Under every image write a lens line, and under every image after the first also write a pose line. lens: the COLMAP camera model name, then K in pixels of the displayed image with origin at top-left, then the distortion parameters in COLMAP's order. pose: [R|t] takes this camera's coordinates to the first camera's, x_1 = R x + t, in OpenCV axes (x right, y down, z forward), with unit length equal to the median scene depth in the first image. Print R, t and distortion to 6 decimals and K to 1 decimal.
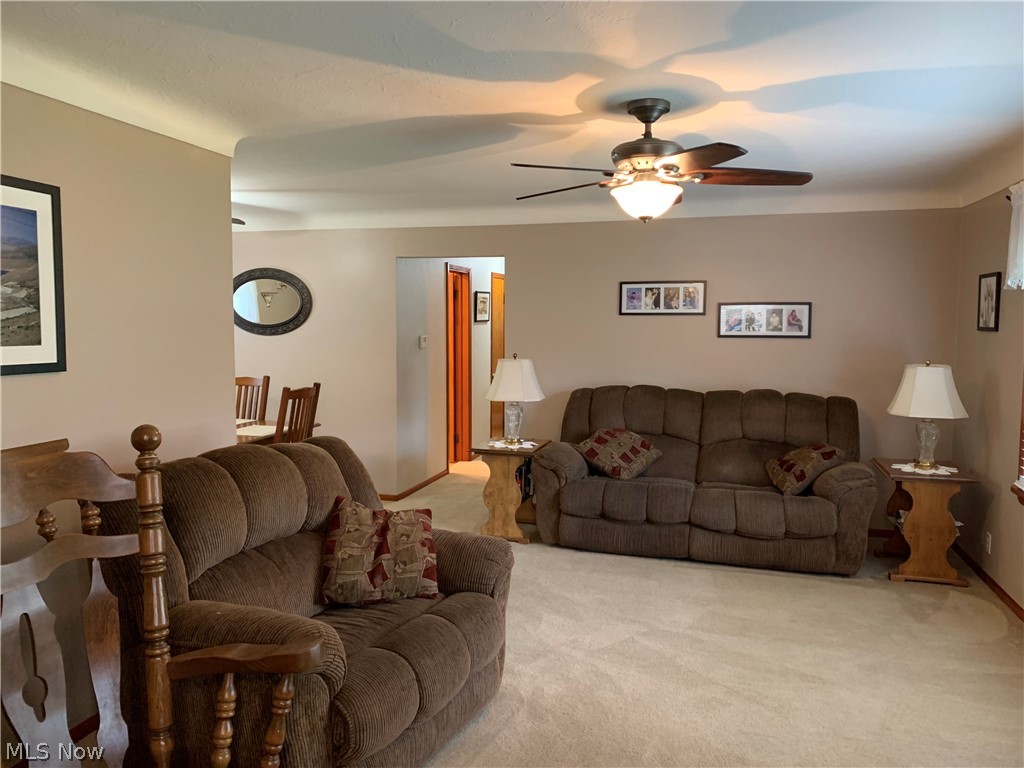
lens RADIAL K [[767.3, 0, 510.8], [0, 767.3, 377.2], [0, 0, 1]] dist [0.079746, -0.109043]
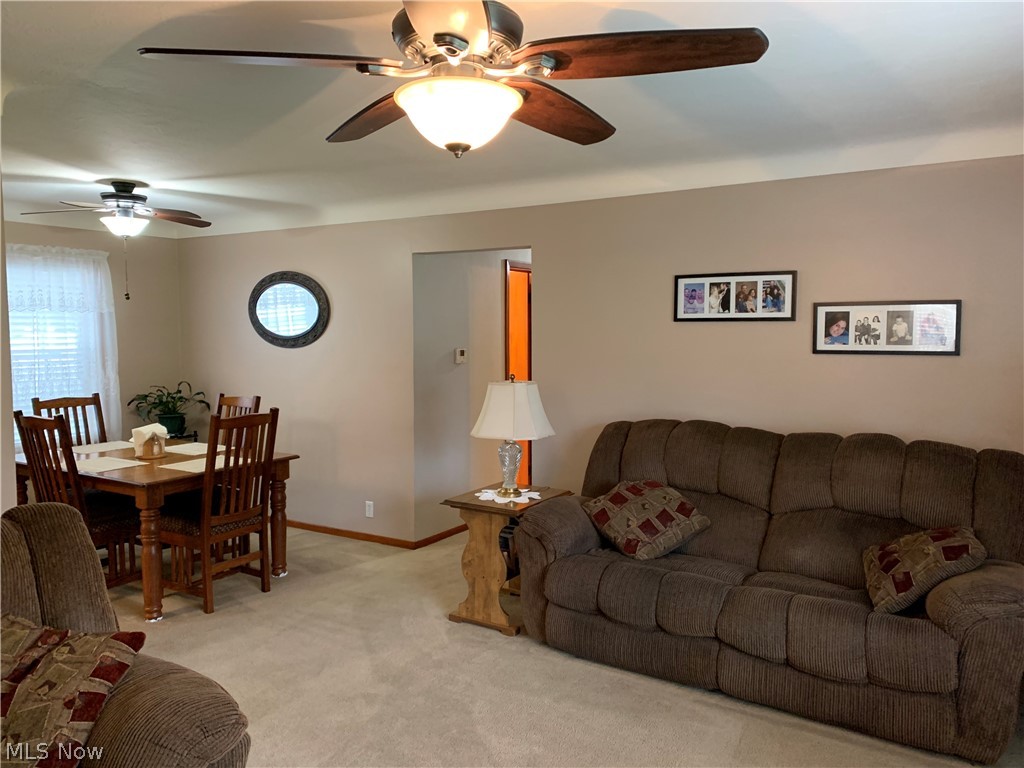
lens RADIAL K [[772.1, 0, 512.0], [0, 772.1, 384.0], [0, 0, 1]] dist [0.017523, 0.003943]
pose [[0.959062, 0.014507, -0.282823, 0.221408], [-0.014451, 0.999893, 0.002286, -0.023708], [0.282826, 0.001894, 0.959169, 0.287435]]
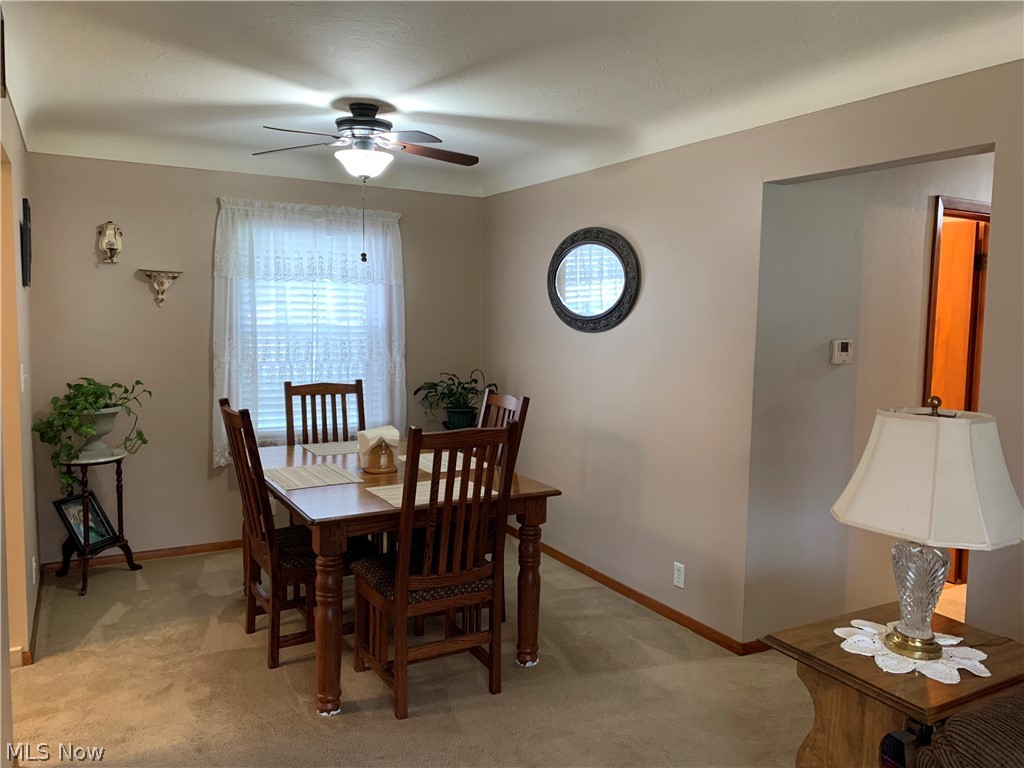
lens RADIAL K [[767.3, 0, 510.8], [0, 767.3, 377.2], [0, 0, 1]] dist [0.079746, -0.109043]
pose [[0.702912, 0.065464, -0.708258, 0.122327], [-0.065207, 0.997493, 0.027483, -0.037305], [0.708282, 0.026865, 0.705418, 0.625161]]
